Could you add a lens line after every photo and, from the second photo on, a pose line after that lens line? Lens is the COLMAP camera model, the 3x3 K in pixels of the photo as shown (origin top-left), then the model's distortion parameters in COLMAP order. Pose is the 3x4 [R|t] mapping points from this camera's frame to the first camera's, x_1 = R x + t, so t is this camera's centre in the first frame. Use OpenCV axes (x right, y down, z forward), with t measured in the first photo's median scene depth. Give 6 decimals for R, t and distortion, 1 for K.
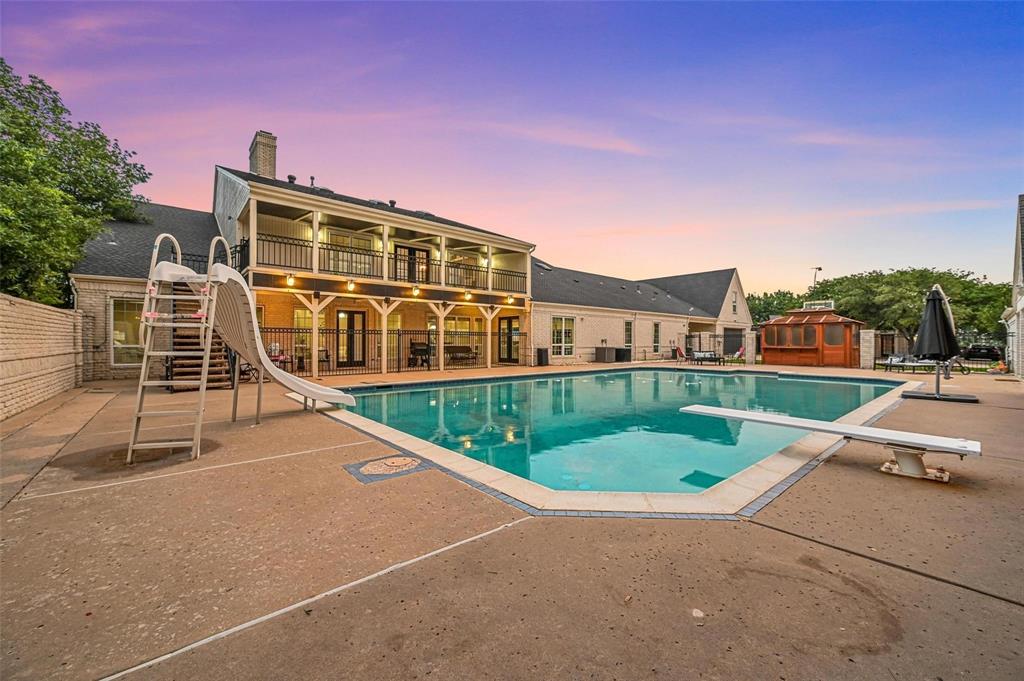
lens RADIAL K [[398.8, 0, 511.6], [0, 398.8, 339.2], [0, 0, 1]] dist [-0.002404, 0.000390]
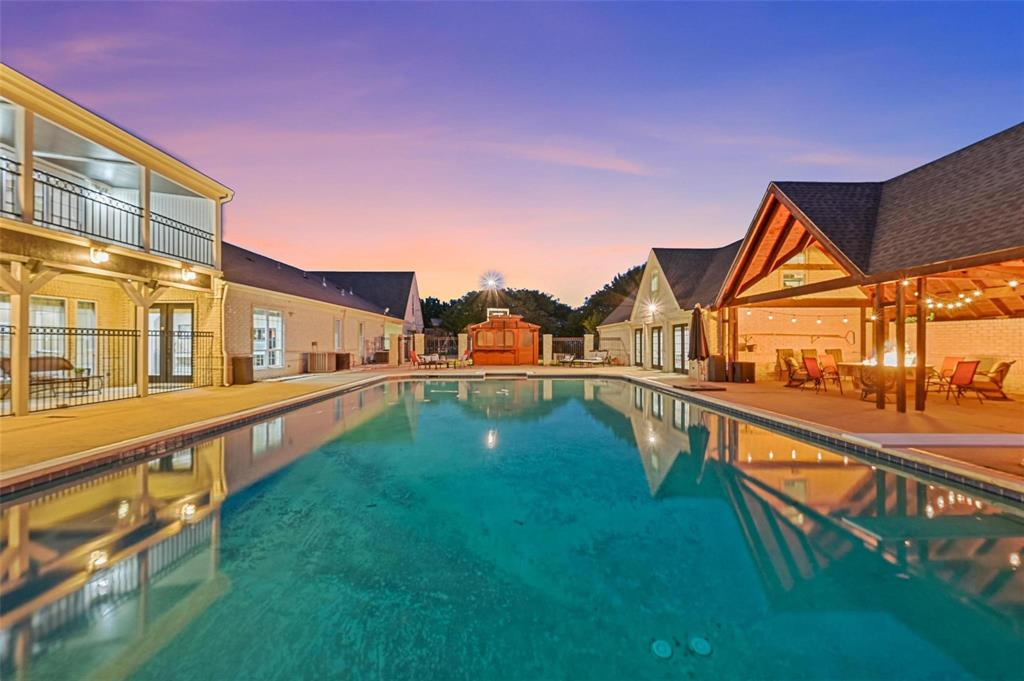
lens RADIAL K [[398.8, 0, 506.8], [0, 398.8, 344.0], [0, 0, 1]] dist [-0.002404, 0.000390]
pose [[0.638557, -0.007024, 0.769542, -0.147605], [-0.003679, 0.999919, 0.012180, -0.007061], [-0.769565, -0.010609, 0.638480, 0.270751]]
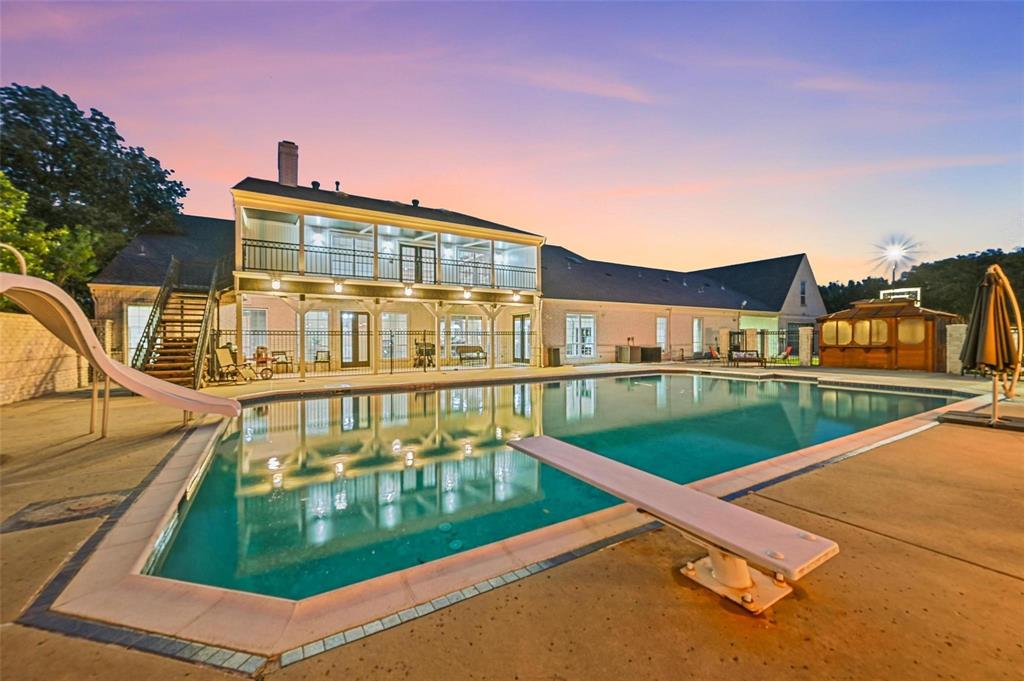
lens RADIAL K [[398.8, 0, 511.6], [0, 398.8, 341.4], [0, 0, 1]] dist [-0.002404, 0.000390]
pose [[0.985963, -0.004738, -0.166898, 0.138585], [0.007348, 0.999860, 0.015023, -0.007540], [0.166804, -0.016039, 0.985860, 0.061203]]
